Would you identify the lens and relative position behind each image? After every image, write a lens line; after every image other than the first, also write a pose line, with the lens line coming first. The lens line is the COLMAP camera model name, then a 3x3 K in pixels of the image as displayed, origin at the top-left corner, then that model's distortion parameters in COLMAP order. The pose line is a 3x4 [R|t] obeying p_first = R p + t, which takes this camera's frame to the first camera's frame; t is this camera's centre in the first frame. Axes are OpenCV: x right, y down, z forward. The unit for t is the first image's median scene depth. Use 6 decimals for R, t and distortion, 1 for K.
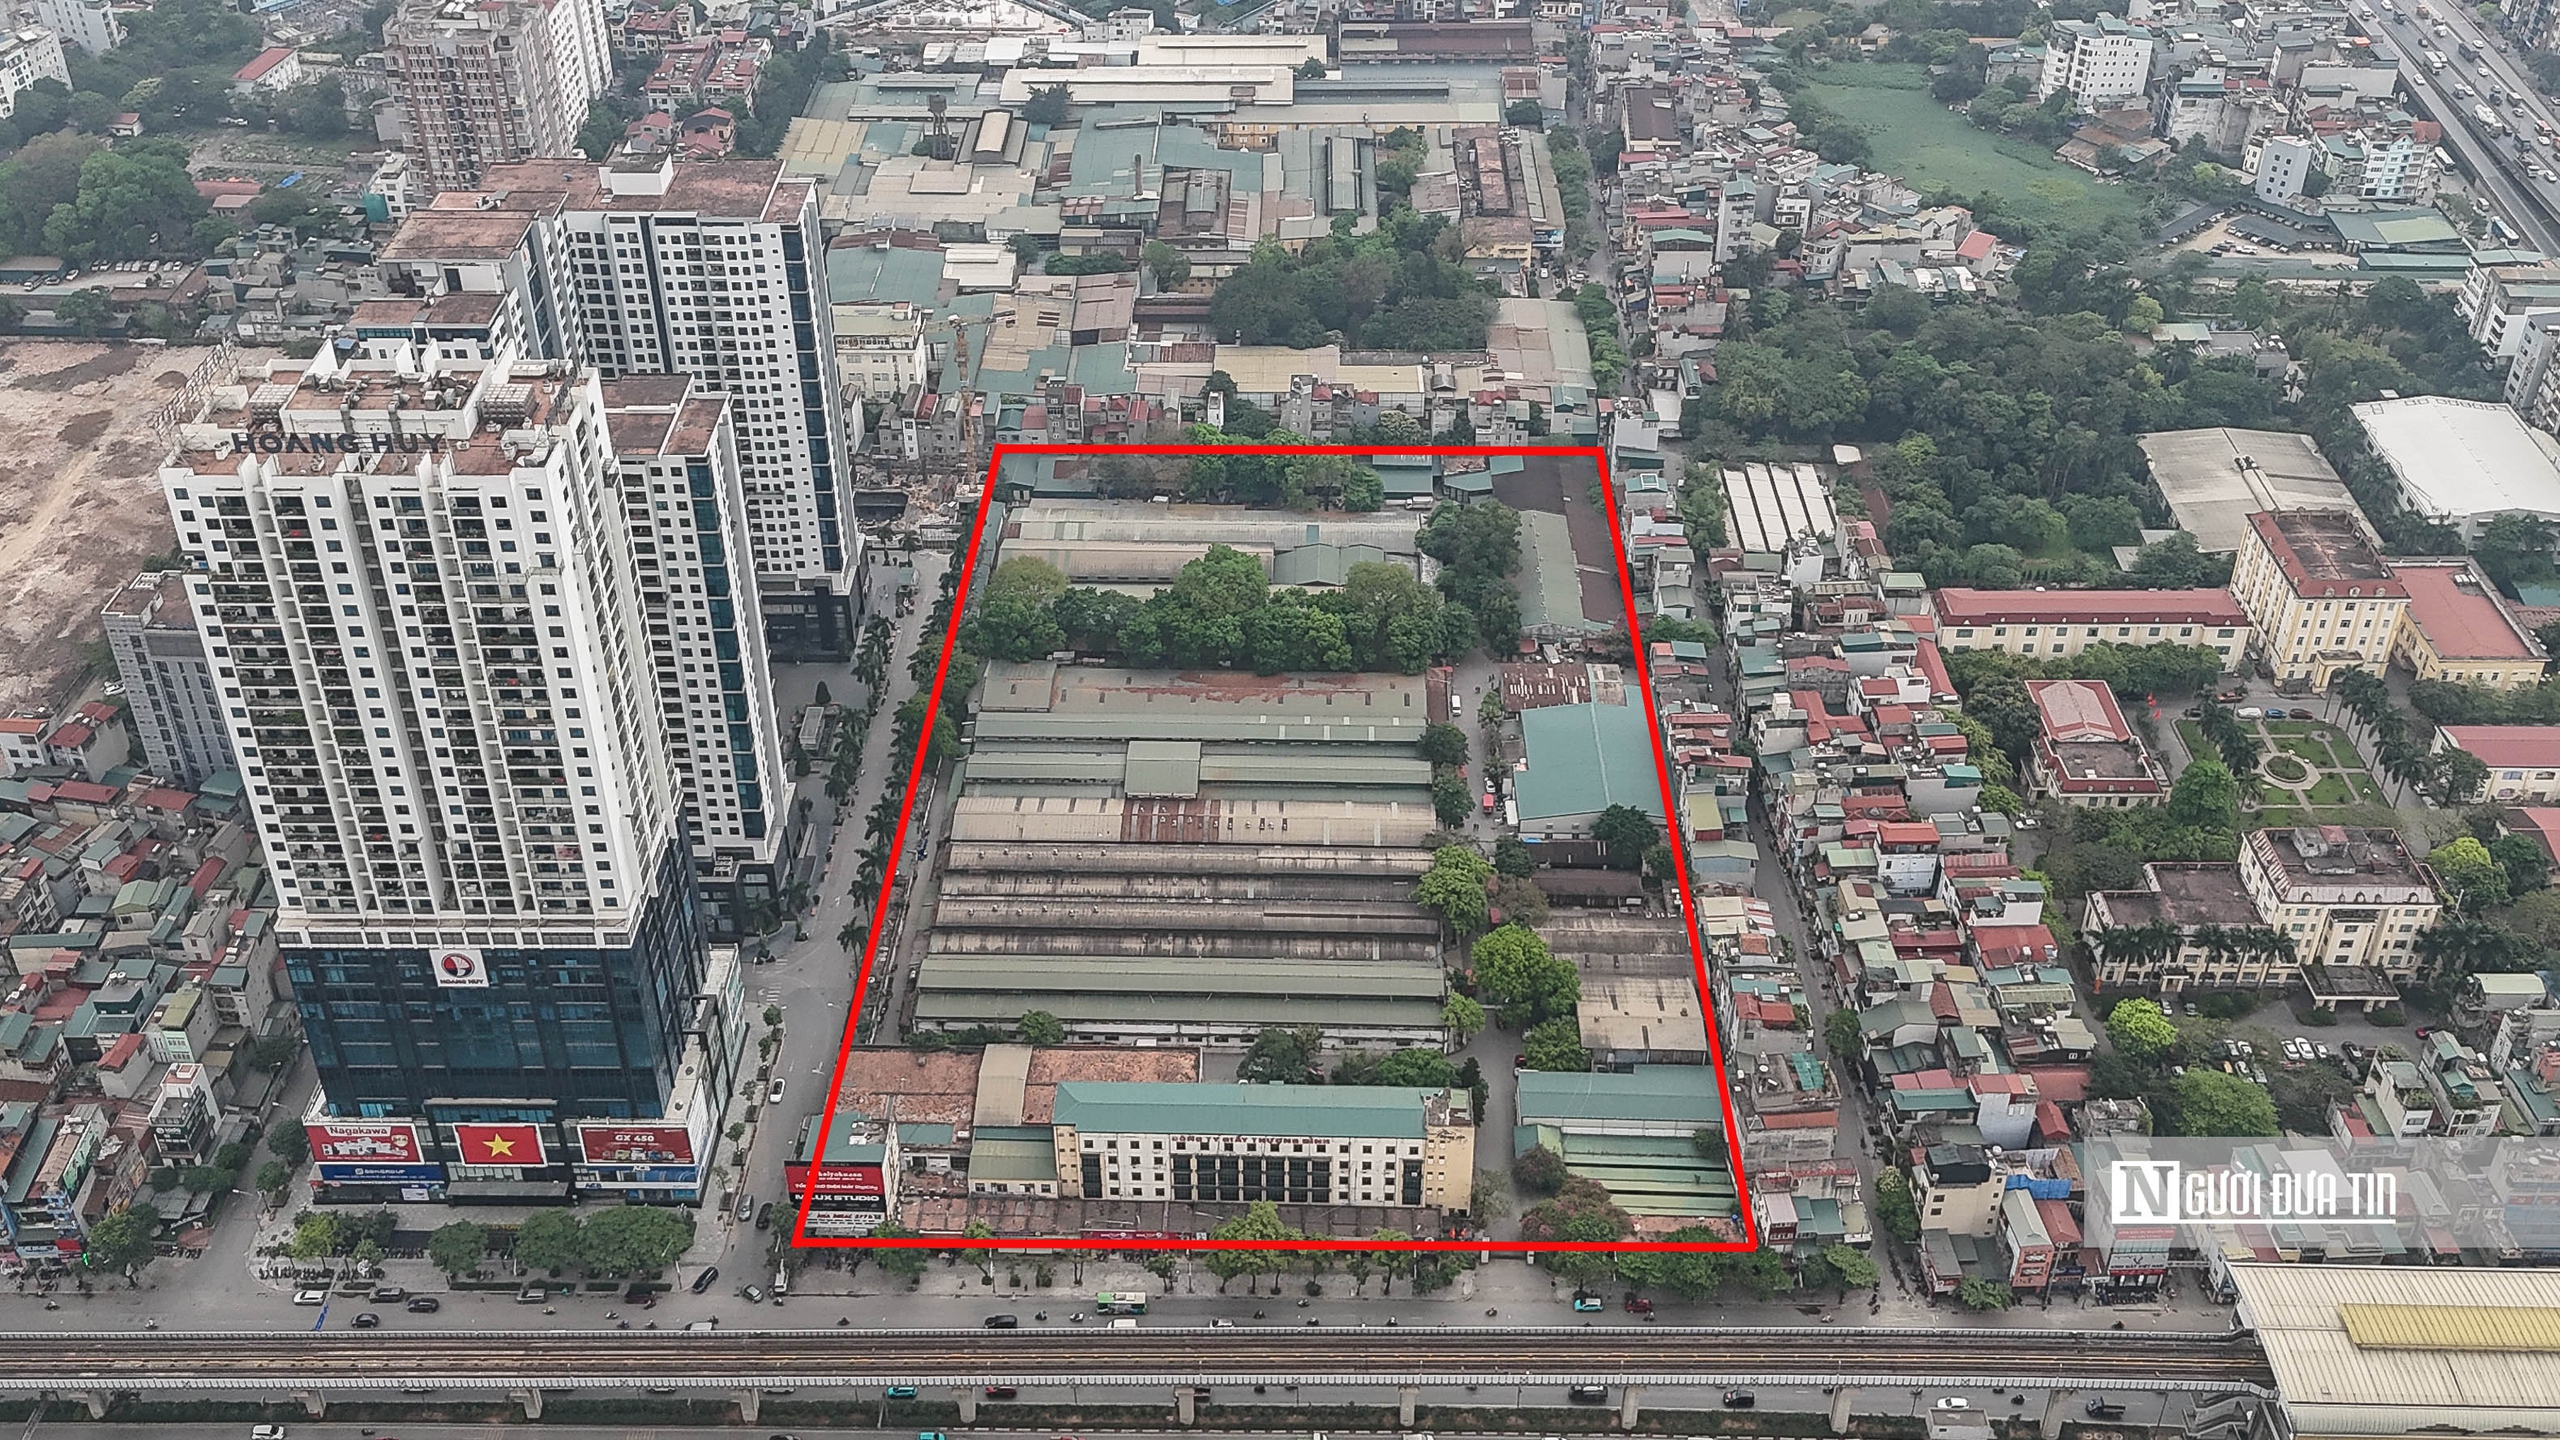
lens RADIAL K [[2403.2, 0, 1200.6], [0, 2403.2, 560.1], [0, 0, 1]] dist [0.132356, -0.275374]
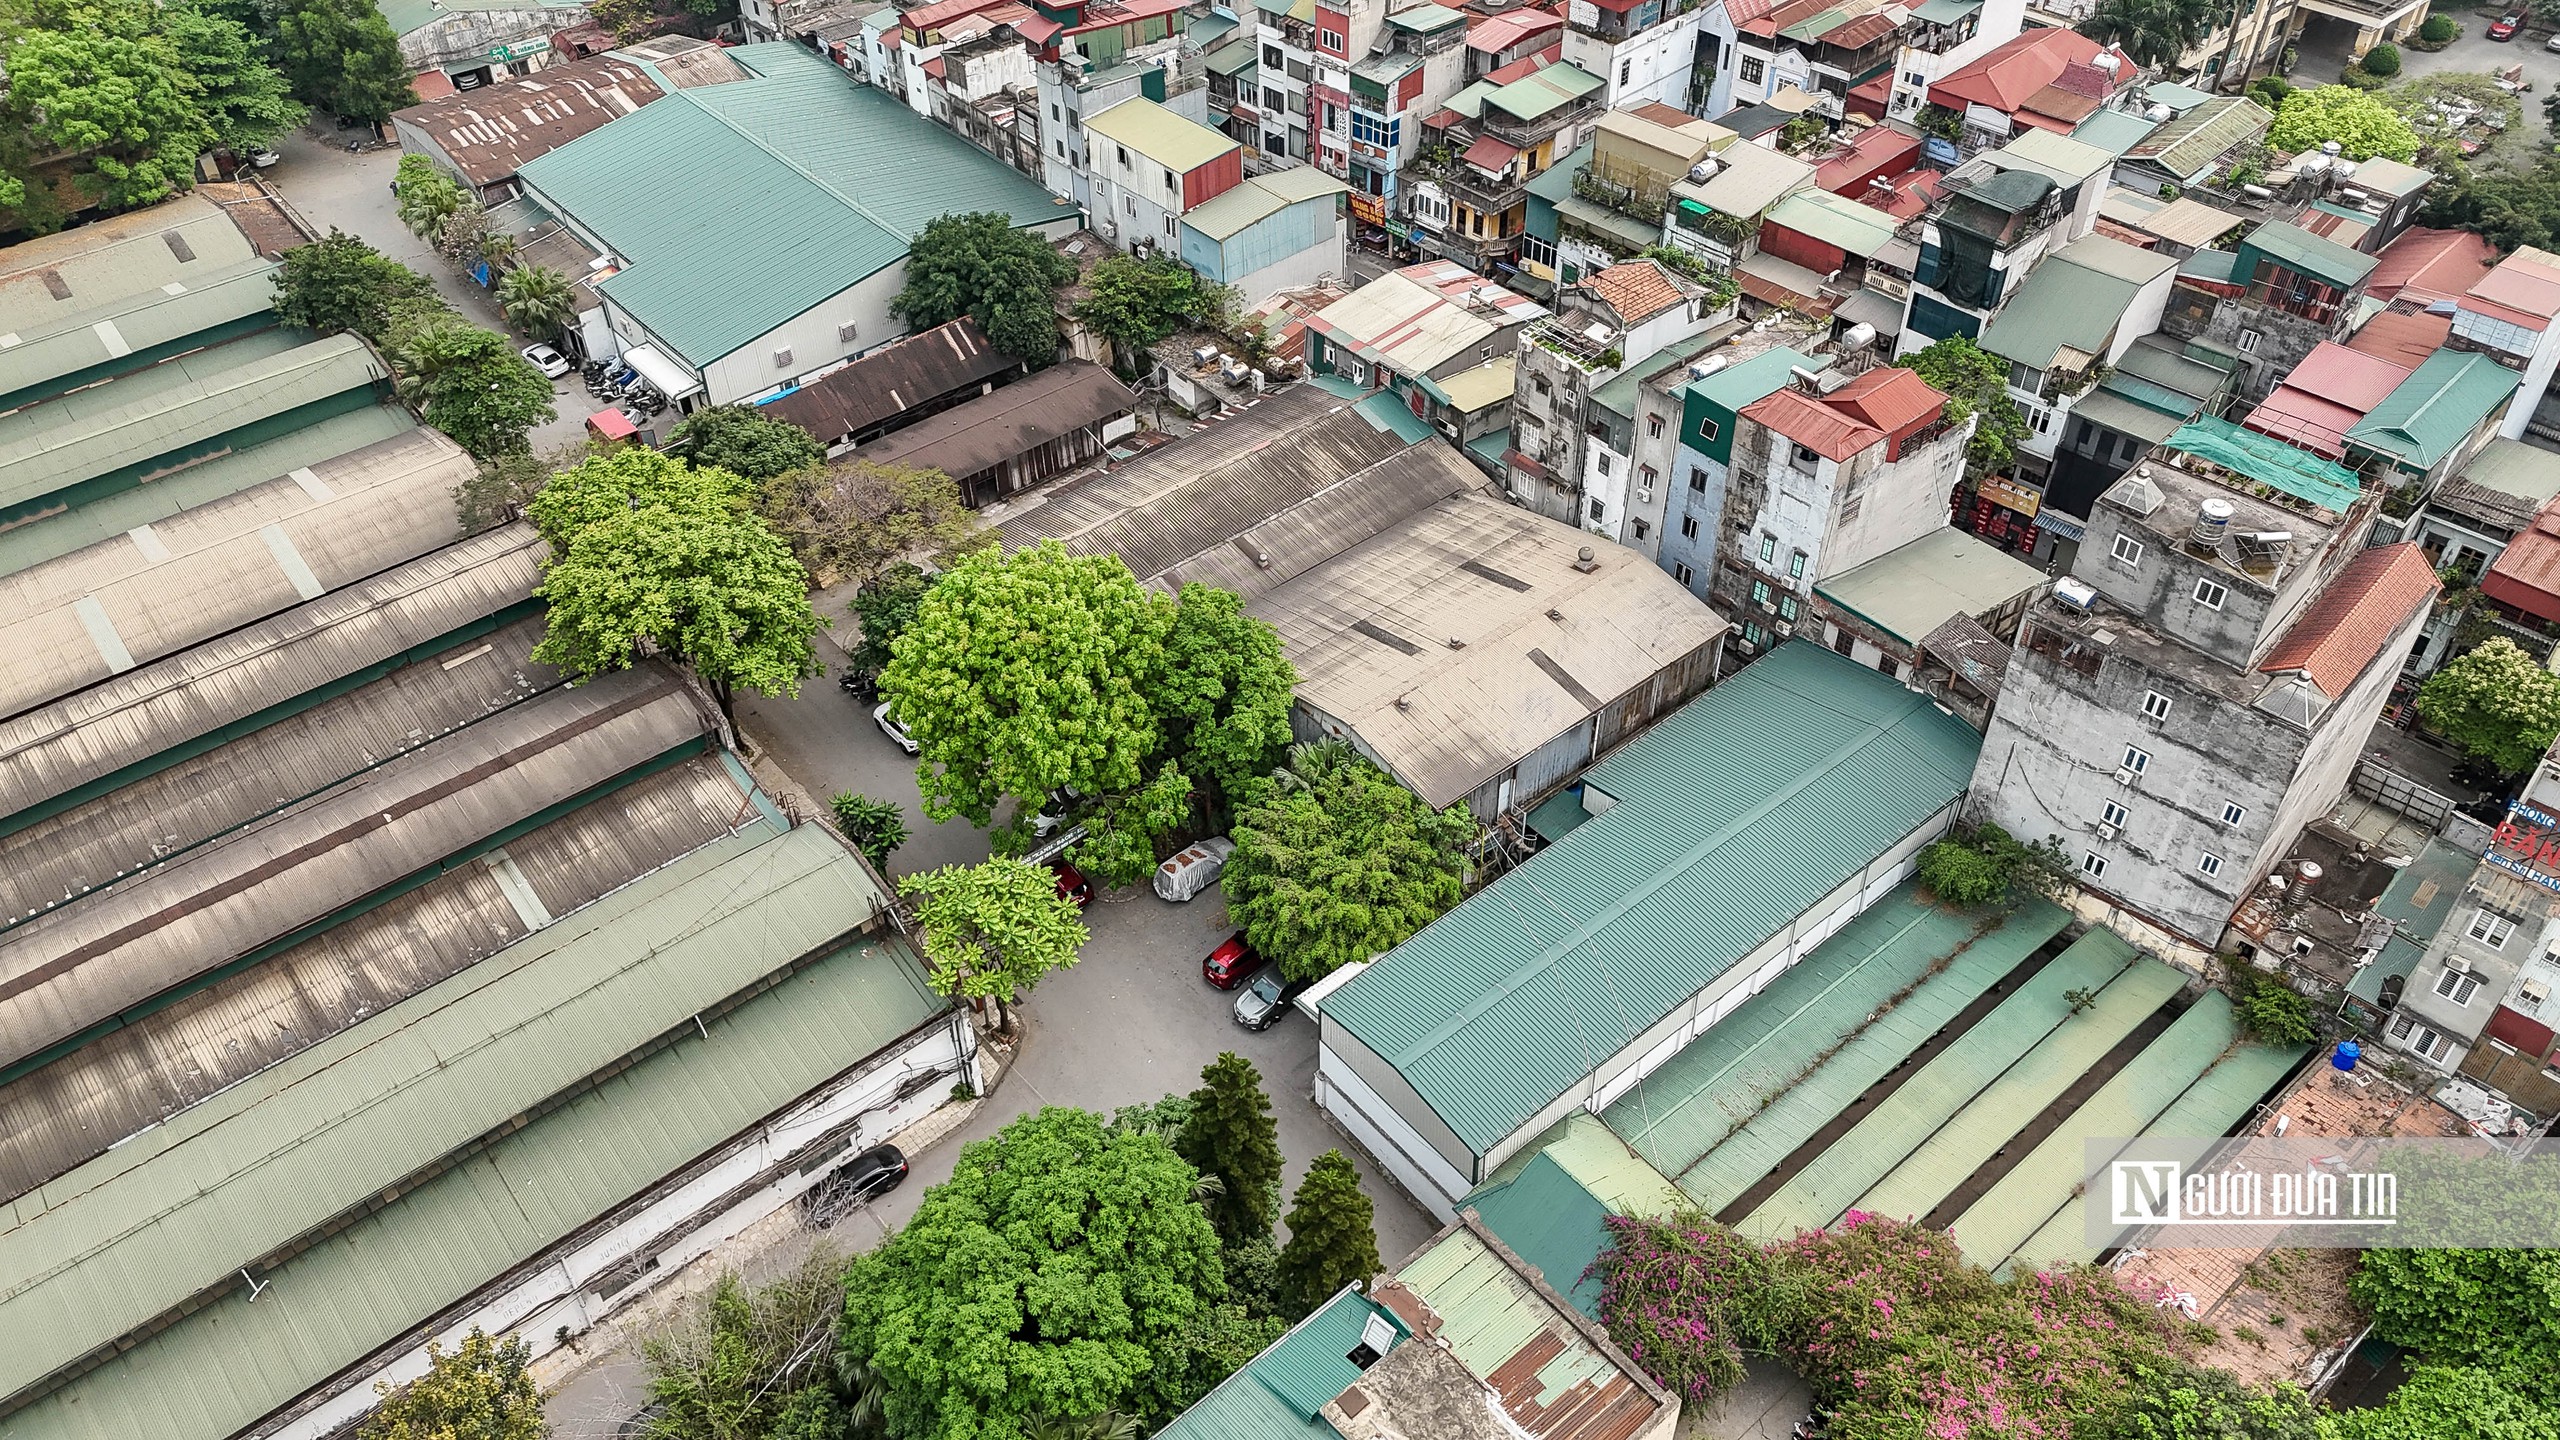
lens RADIAL K [[1892.7, 0, 1280.0], [0, 1892.7, 720.0], [0, 0, 1]] dist [0.045327, -0.012036]
pose [[0.737784, -0.441106, 0.510979, 0.033921], [0.371223, 0.897352, 0.238650, 0.116362], [-0.563798, 0.013614, 0.825800, 0.722345]]
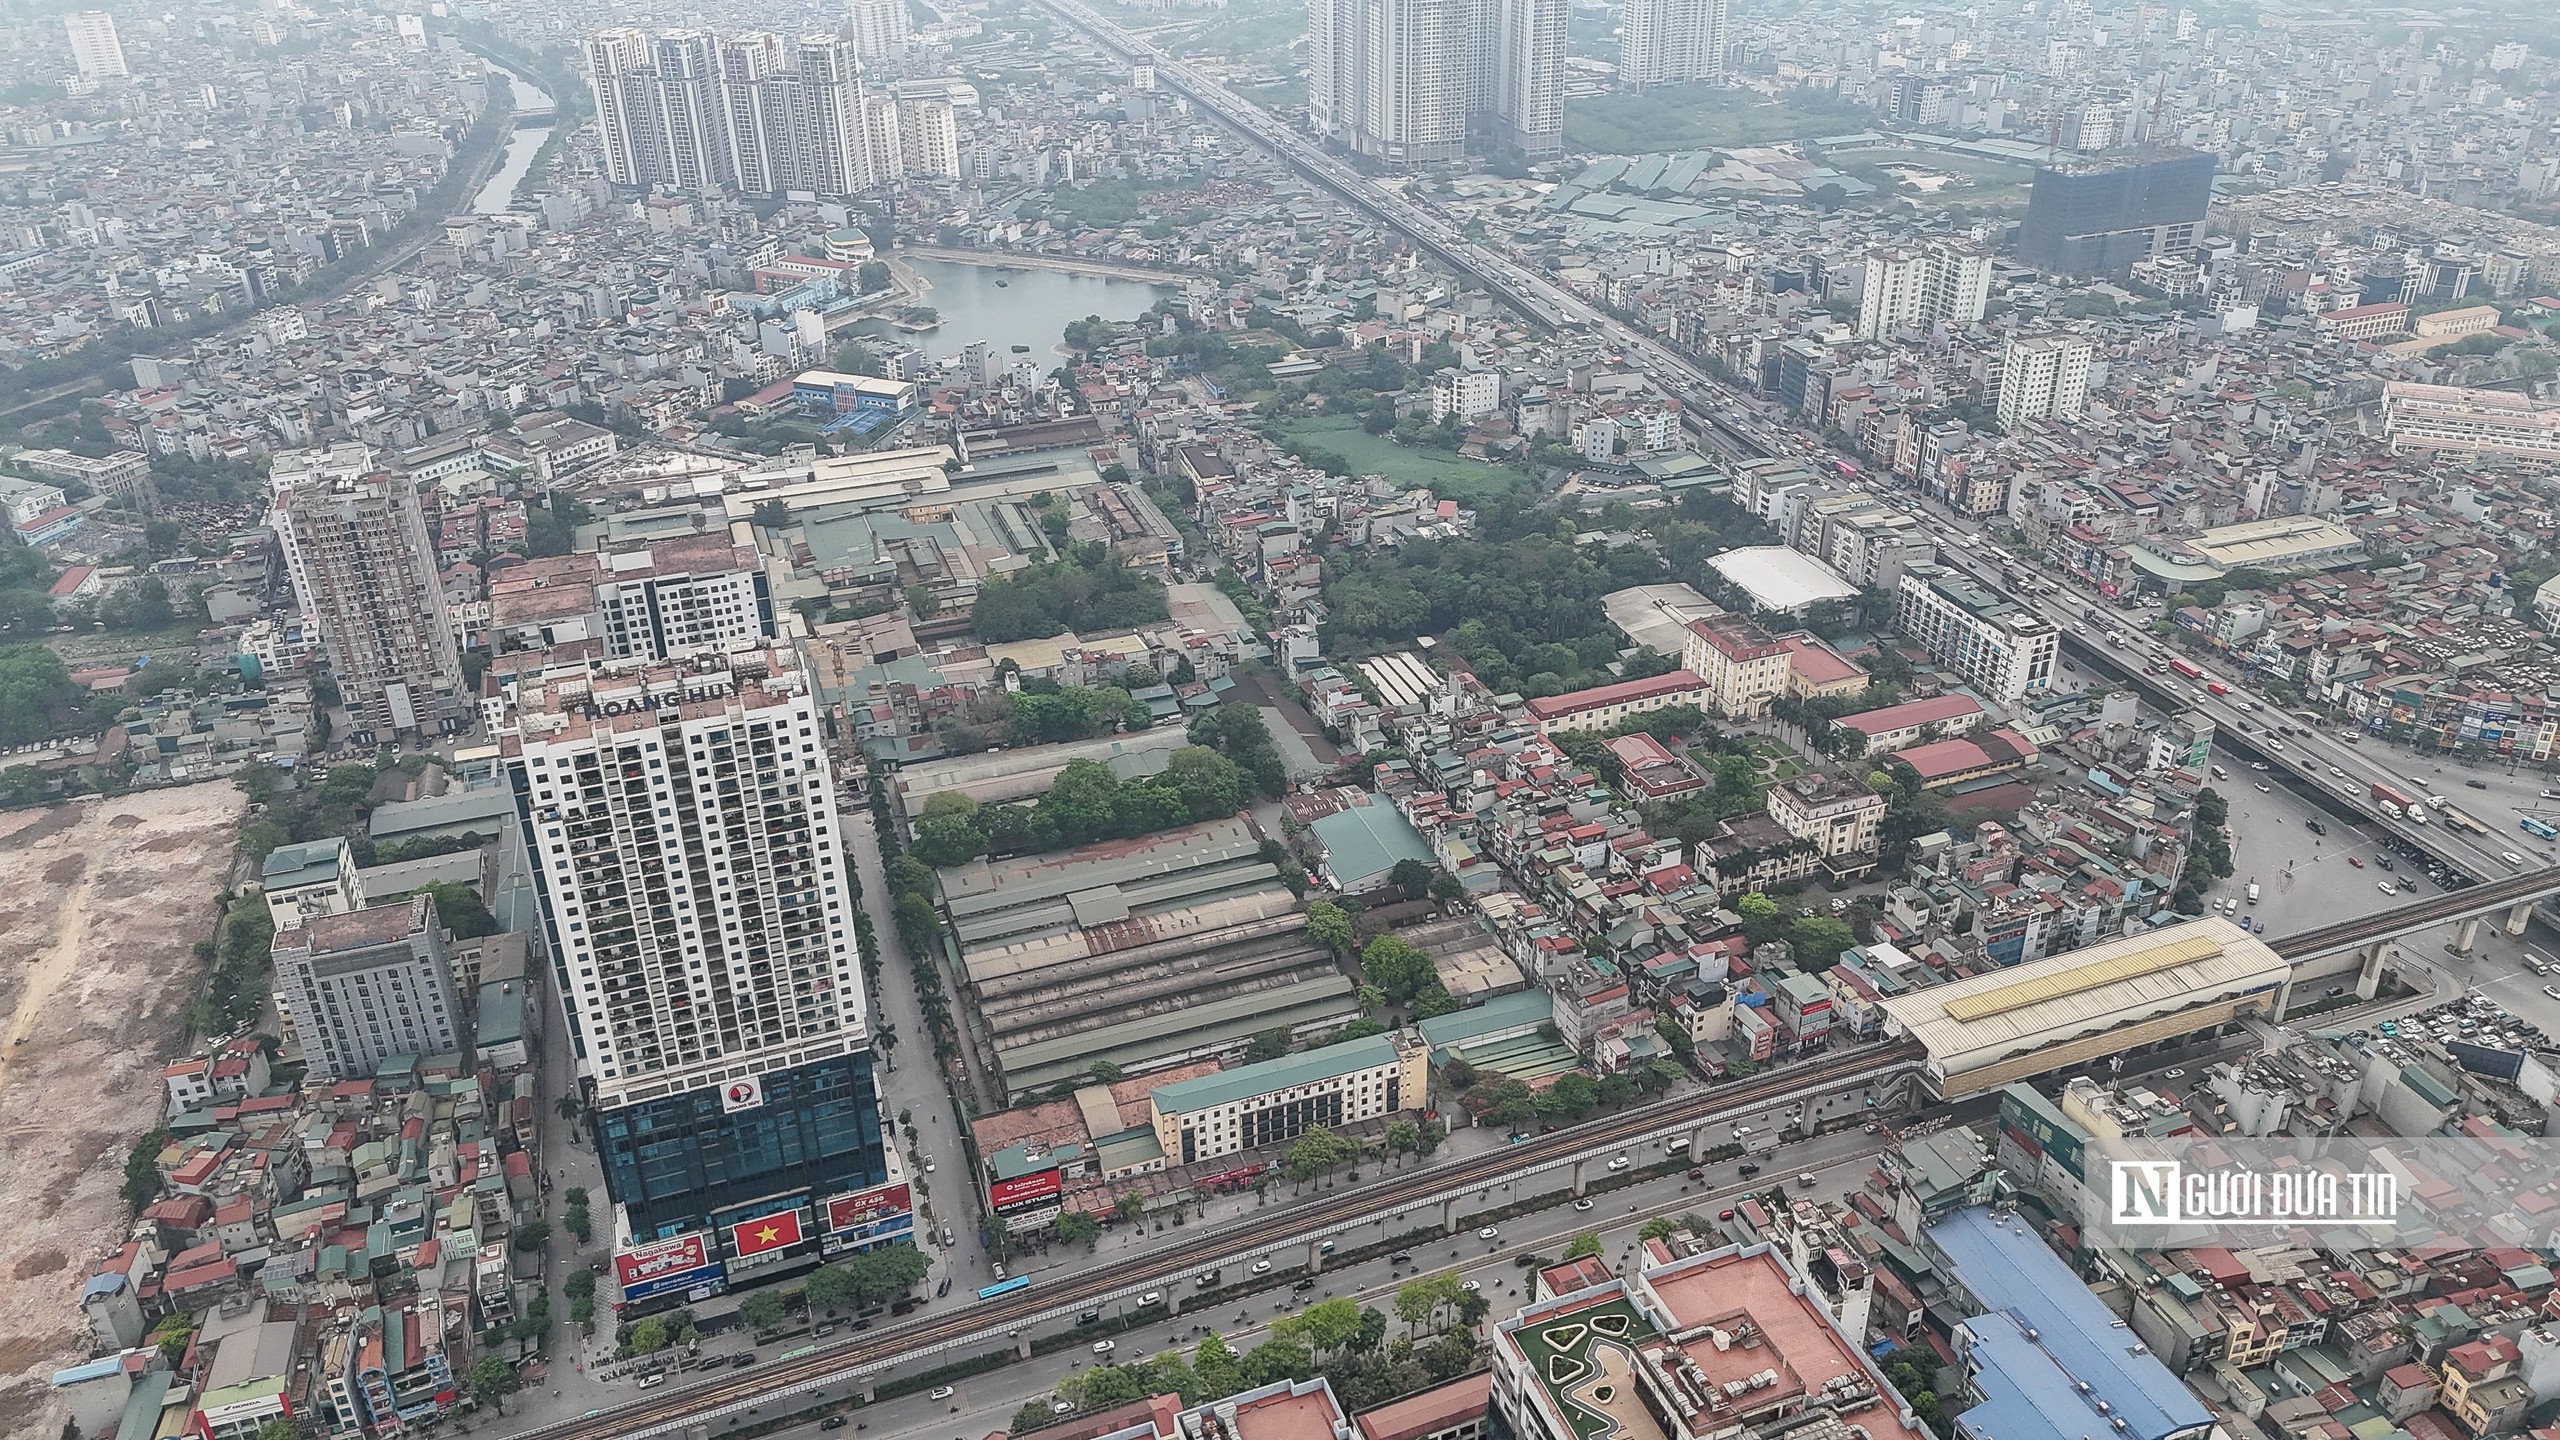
lens RADIAL K [[1888.3, 0, 1280.0], [0, 1888.3, 720.0], [0, 0, 1]] dist [0.078576, -0.074773]
pose [[0.928376, -0.176196, 0.327221, -0.262549], [0.206744, 0.976507, -0.060753, 0.070089], [-0.308829, 0.124053, 0.942993, -0.097263]]
